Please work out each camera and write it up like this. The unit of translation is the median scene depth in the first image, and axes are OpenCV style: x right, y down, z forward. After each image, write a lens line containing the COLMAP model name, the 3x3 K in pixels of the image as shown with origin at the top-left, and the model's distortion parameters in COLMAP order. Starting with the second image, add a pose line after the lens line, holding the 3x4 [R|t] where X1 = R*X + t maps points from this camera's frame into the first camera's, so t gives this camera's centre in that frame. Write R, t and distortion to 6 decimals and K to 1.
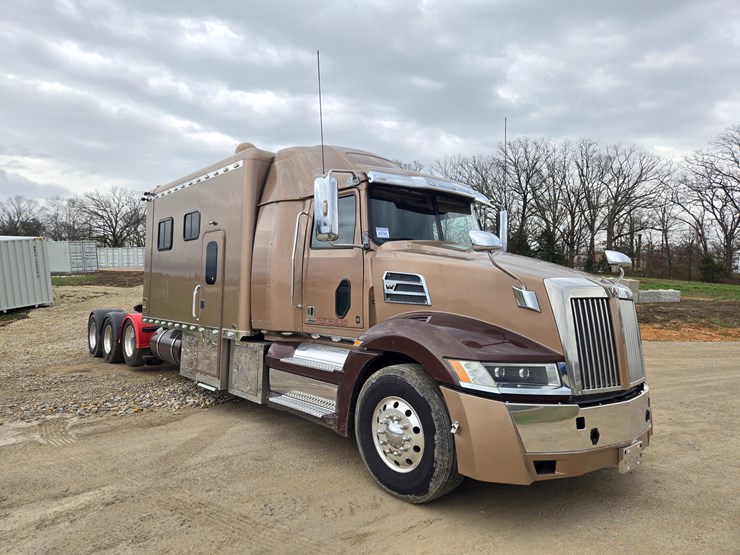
lens RADIAL K [[484.4, 0, 373.1], [0, 484.4, 265.0], [0, 0, 1]] dist [0.081129, -0.056216]
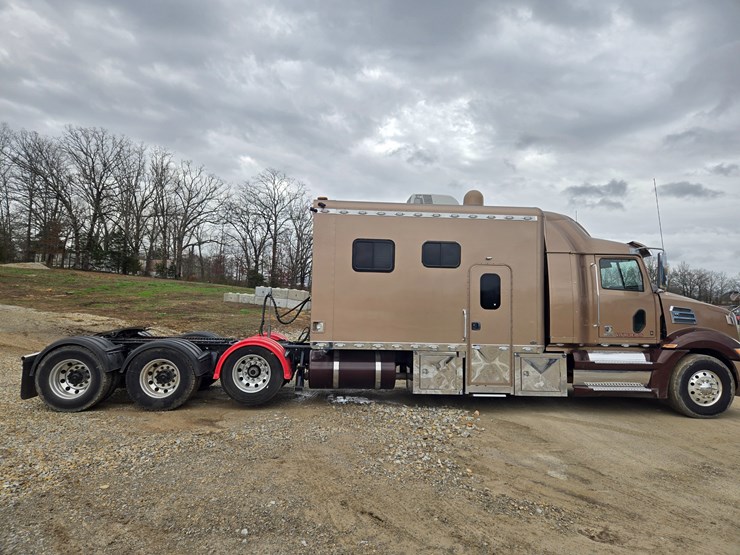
lens RADIAL K [[503.0, 0, 363.3], [0, 503.0, 278.5], [0, 0, 1]] dist [0.098062, -0.068847]
pose [[0.600928, 0.039178, 0.798342, -1.641881], [-0.054607, 0.998477, -0.007895, -0.008782], [-0.797435, -0.038851, 0.602152, 0.554300]]
